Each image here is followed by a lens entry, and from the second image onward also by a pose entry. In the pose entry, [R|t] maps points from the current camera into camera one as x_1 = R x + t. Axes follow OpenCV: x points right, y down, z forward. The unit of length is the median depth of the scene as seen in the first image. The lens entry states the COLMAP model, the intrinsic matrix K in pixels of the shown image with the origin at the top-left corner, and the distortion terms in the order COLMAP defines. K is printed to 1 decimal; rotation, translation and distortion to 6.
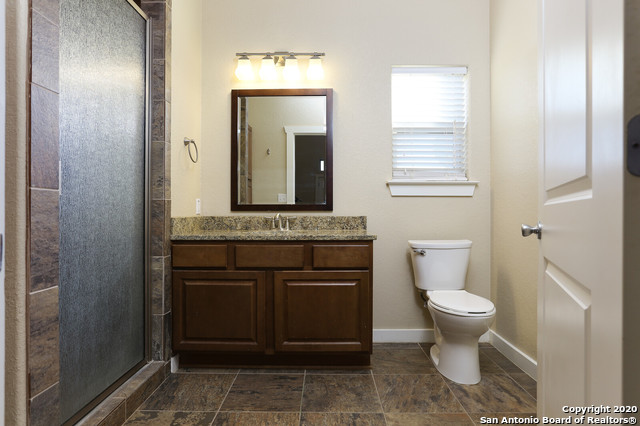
lens RADIAL K [[352.8, 0, 320.5], [0, 352.8, 215.3], [0, 0, 1]] dist [-0.045734, 0.028903]
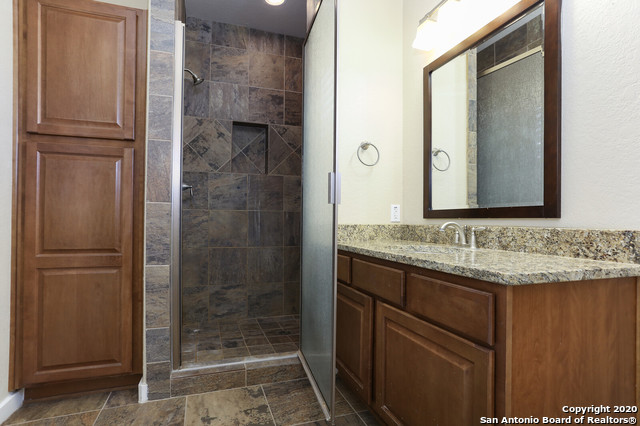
lens RADIAL K [[312.1, 0, 317.4], [0, 312.1, 222.0], [0, 0, 1]] dist [-0.025961, 0.000309]
pose [[0.322947, 0.009353, -0.946371, 0.352624], [-0.018157, 0.999828, 0.003685, -0.002200], [0.946243, 0.015993, 0.323061, 0.549355]]
